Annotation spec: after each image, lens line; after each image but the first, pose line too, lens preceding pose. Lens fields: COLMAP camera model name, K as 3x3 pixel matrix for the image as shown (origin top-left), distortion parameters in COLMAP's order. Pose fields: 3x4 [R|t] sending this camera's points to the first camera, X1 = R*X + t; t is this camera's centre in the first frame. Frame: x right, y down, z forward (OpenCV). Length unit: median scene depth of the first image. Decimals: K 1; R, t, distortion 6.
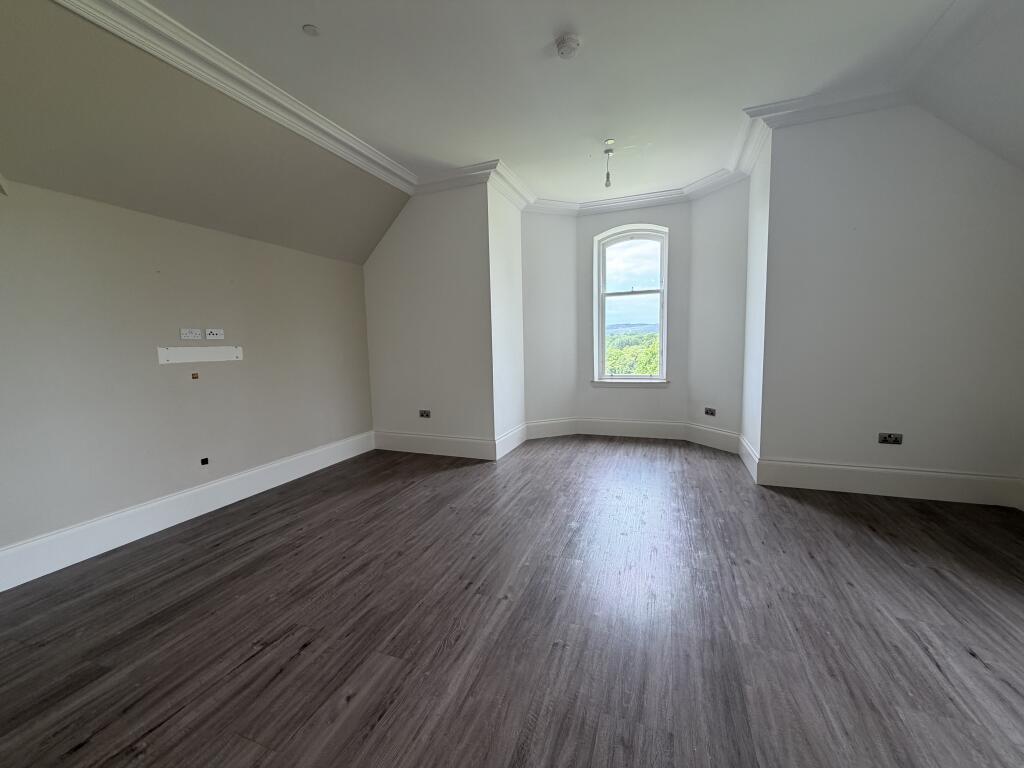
lens RADIAL K [[407.0, 0, 509.5], [0, 407.0, 383.2], [0, 0, 1]] dist [-0.003692, -0.000002]
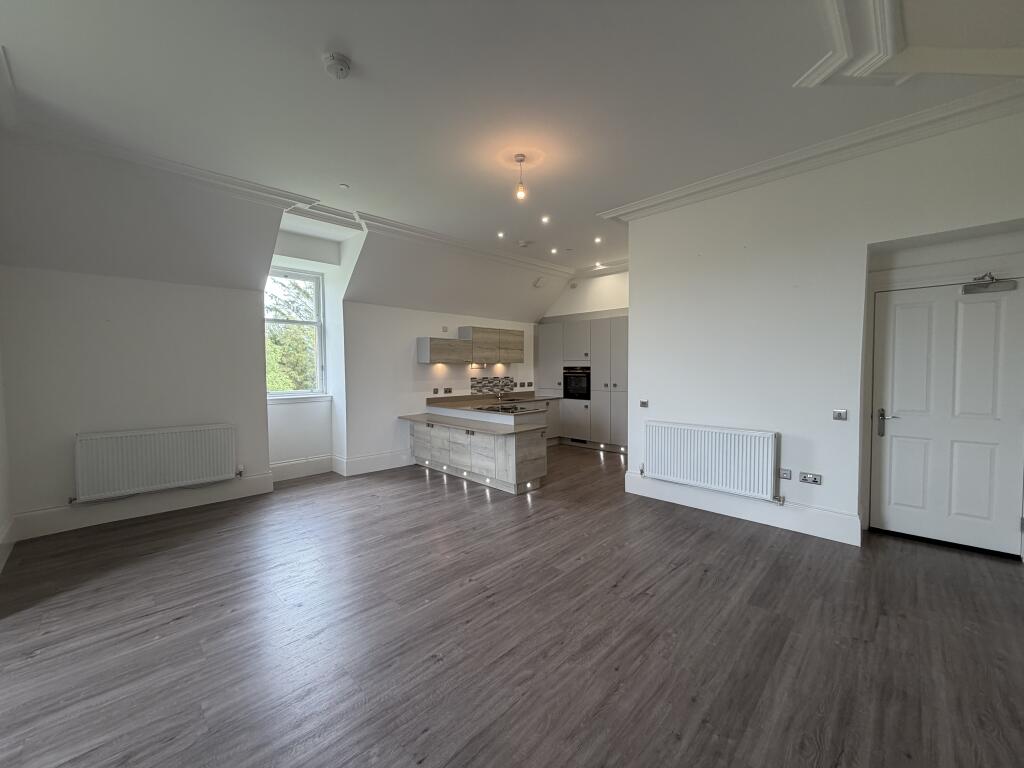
lens RADIAL K [[407.0, 0, 509.5], [0, 407.0, 383.2], [0, 0, 1]] dist [-0.003692, -0.000002]
pose [[-0.915487, 0.016052, 0.402027, -0.544003], [0.069633, 0.990447, 0.119022, -0.194239], [-0.396276, 0.136957, -0.907859, 1.709523]]
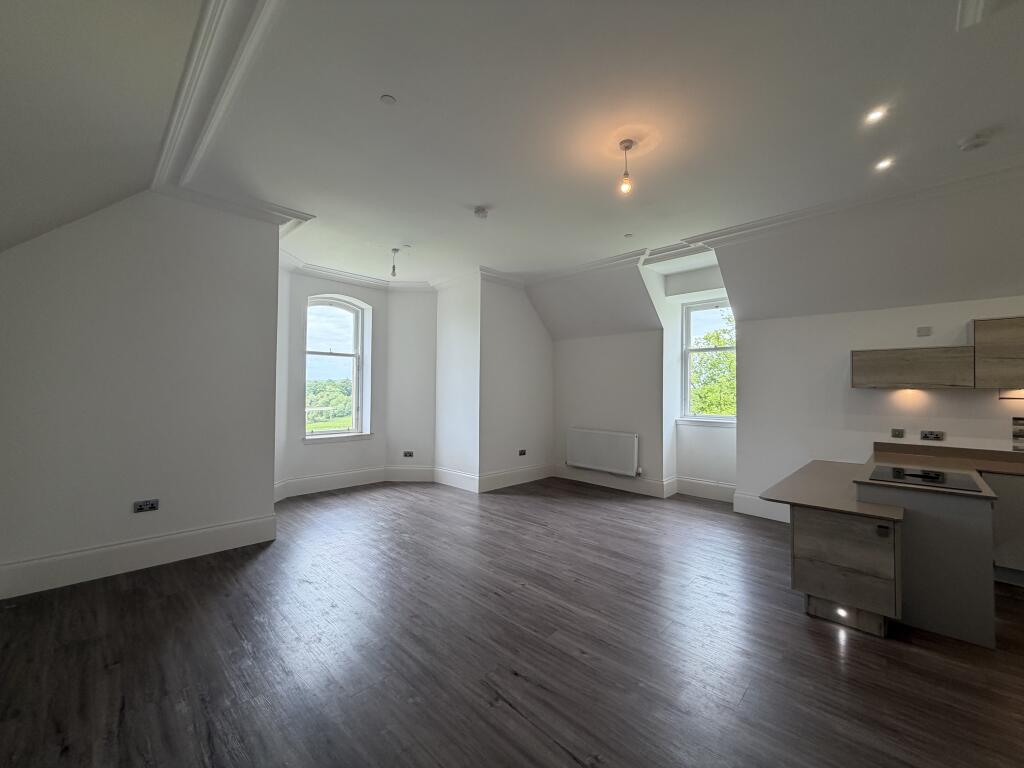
lens RADIAL K [[407.0, 0, 509.5], [0, 407.0, 383.2], [0, 0, 1]] dist [-0.003692, -0.000002]
pose [[0.392173, 0.045765, 0.918752, -1.152457], [0.072952, 0.994069, -0.080656, -0.052861], [-0.916994, 0.098656, 0.386508, 0.357343]]
